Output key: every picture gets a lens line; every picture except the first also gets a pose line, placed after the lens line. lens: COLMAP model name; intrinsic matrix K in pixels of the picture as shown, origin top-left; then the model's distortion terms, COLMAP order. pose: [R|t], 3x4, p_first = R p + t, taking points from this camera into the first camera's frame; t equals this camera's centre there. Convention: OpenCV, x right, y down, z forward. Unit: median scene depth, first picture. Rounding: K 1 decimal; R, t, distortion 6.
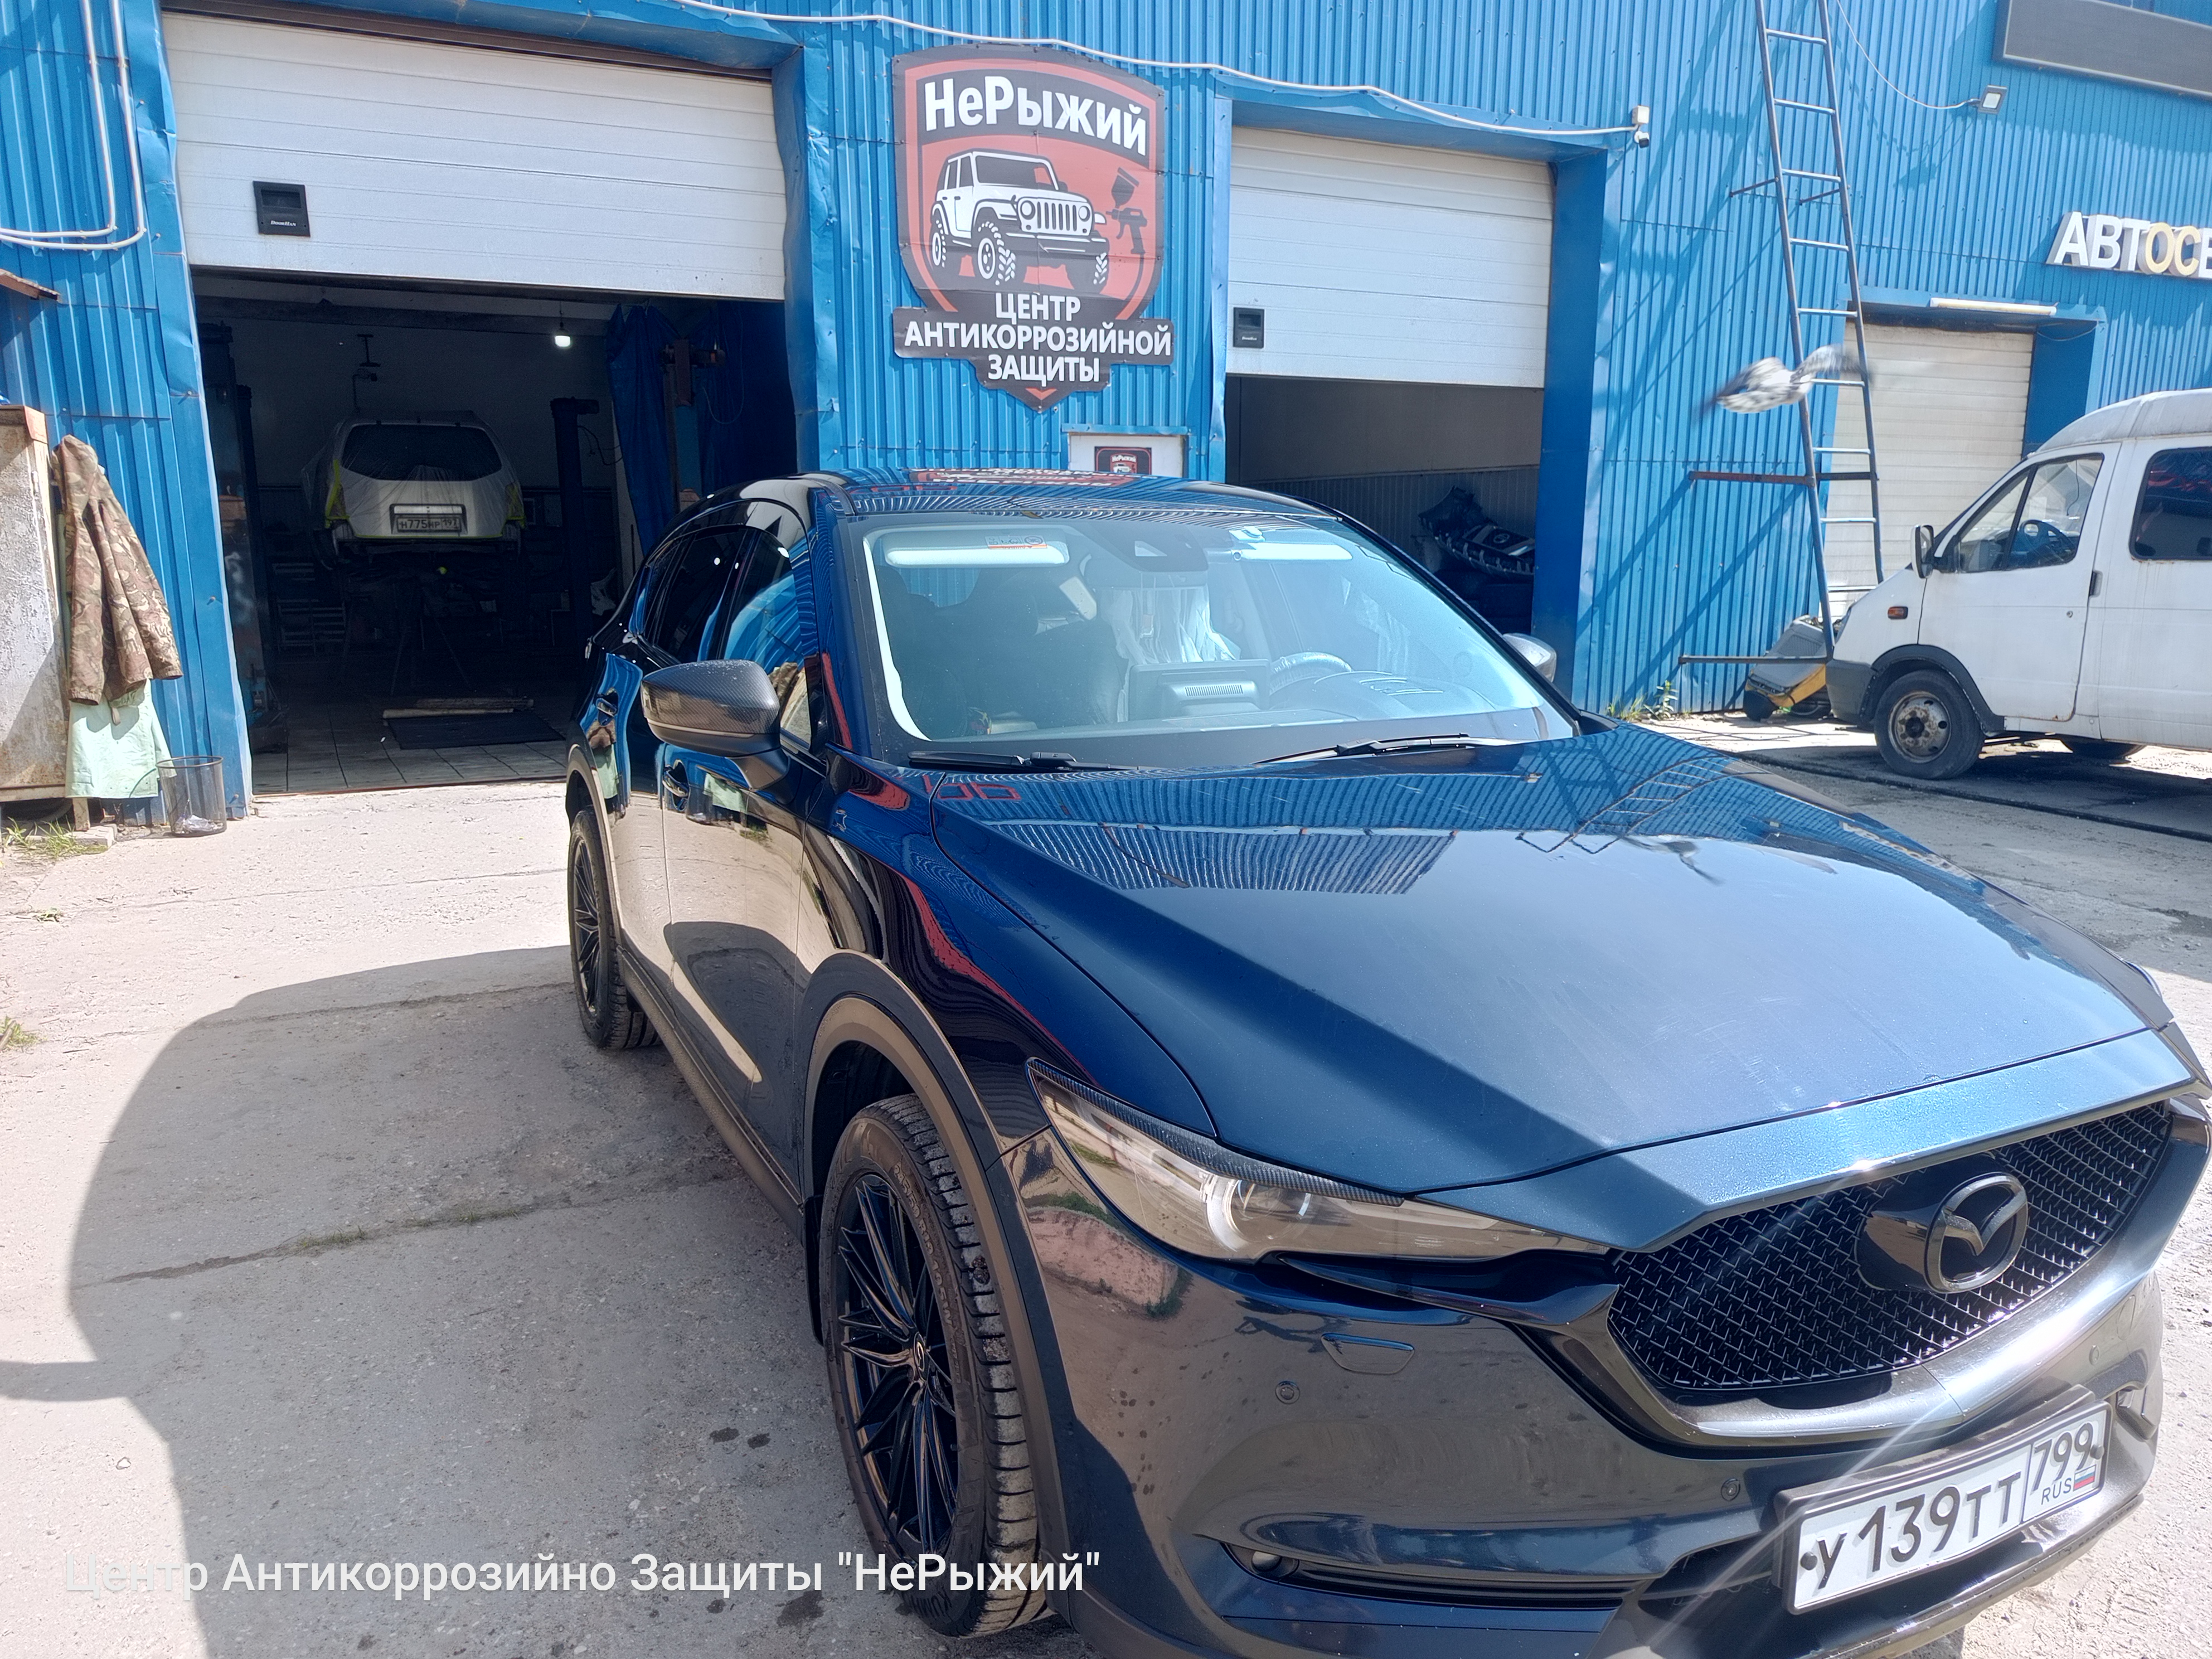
lens RADIAL K [[1524.3, 0, 1095.4], [0, 1524.3, 838.2], [0, 0, 1]] dist [0.021608, -0.023897]
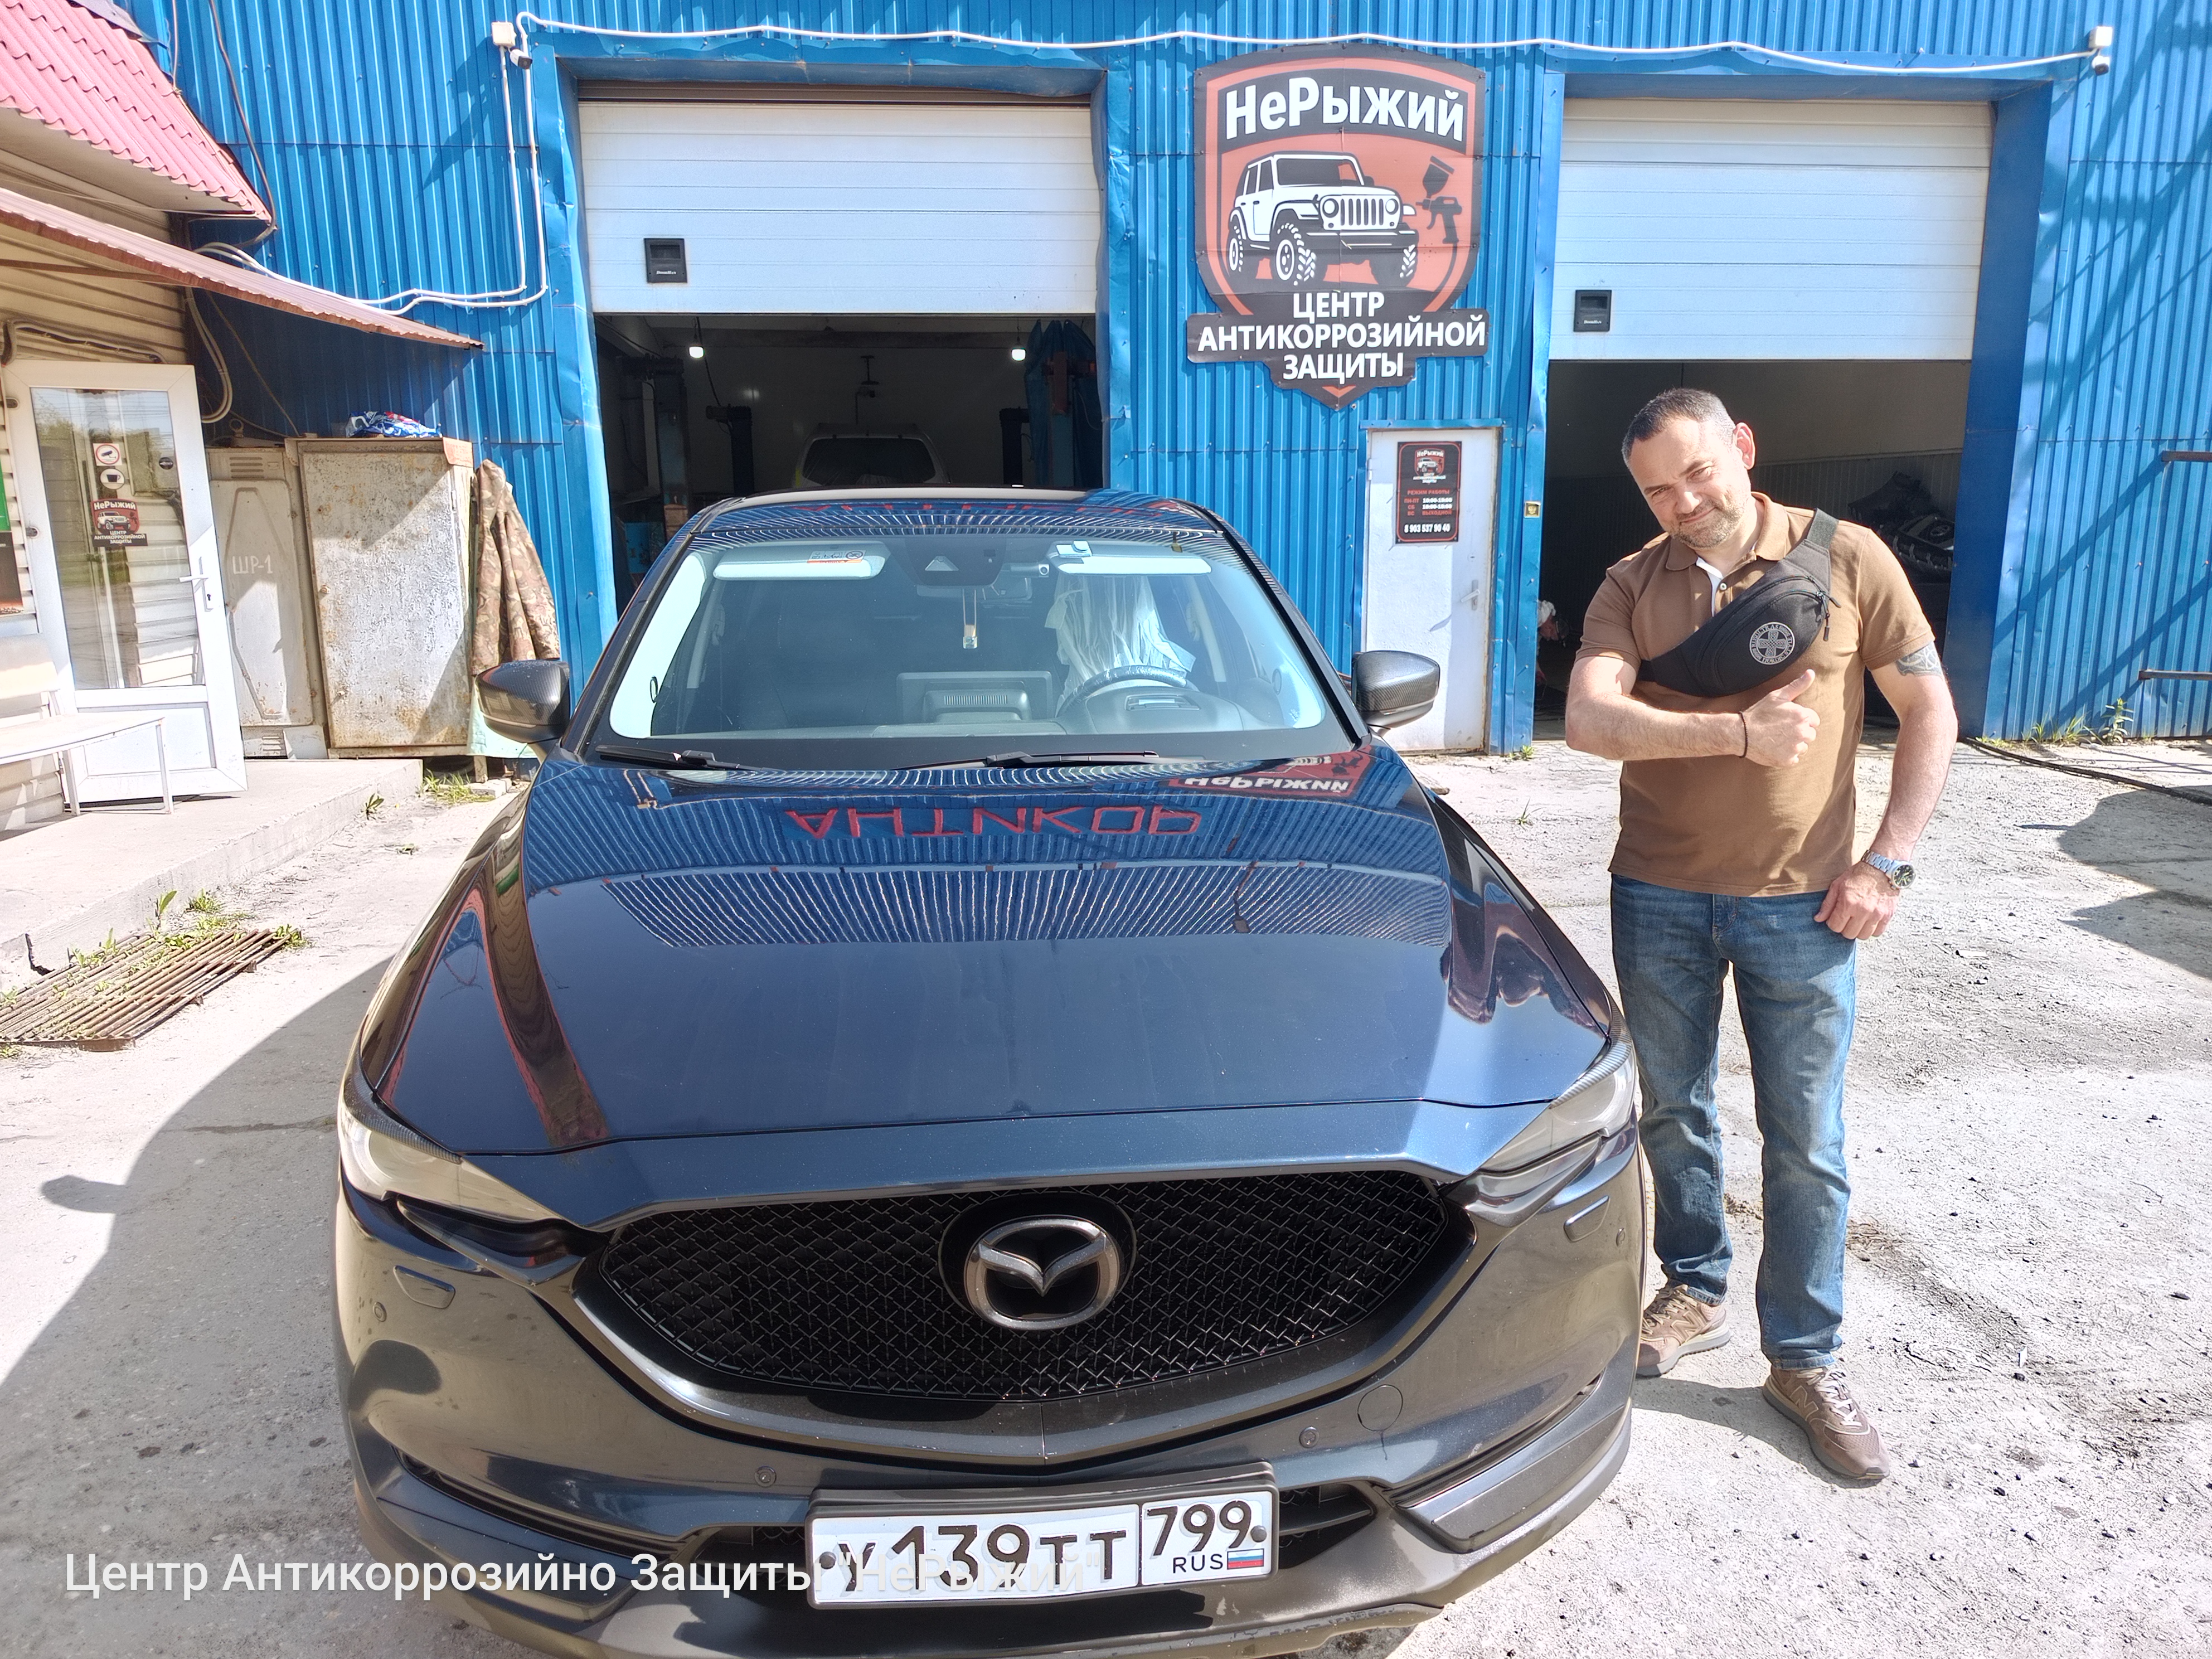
lens RADIAL K [[1524.3, 0, 1102.1], [0, 1524.3, 831.3], [0, 0, 1]] dist [0.021608, -0.023897]
pose [[0.939555, 0.059729, -0.337148, 0.177565], [-0.059304, 0.998173, 0.011569, -0.008133], [0.337223, 0.009124, 0.941381, 0.014873]]
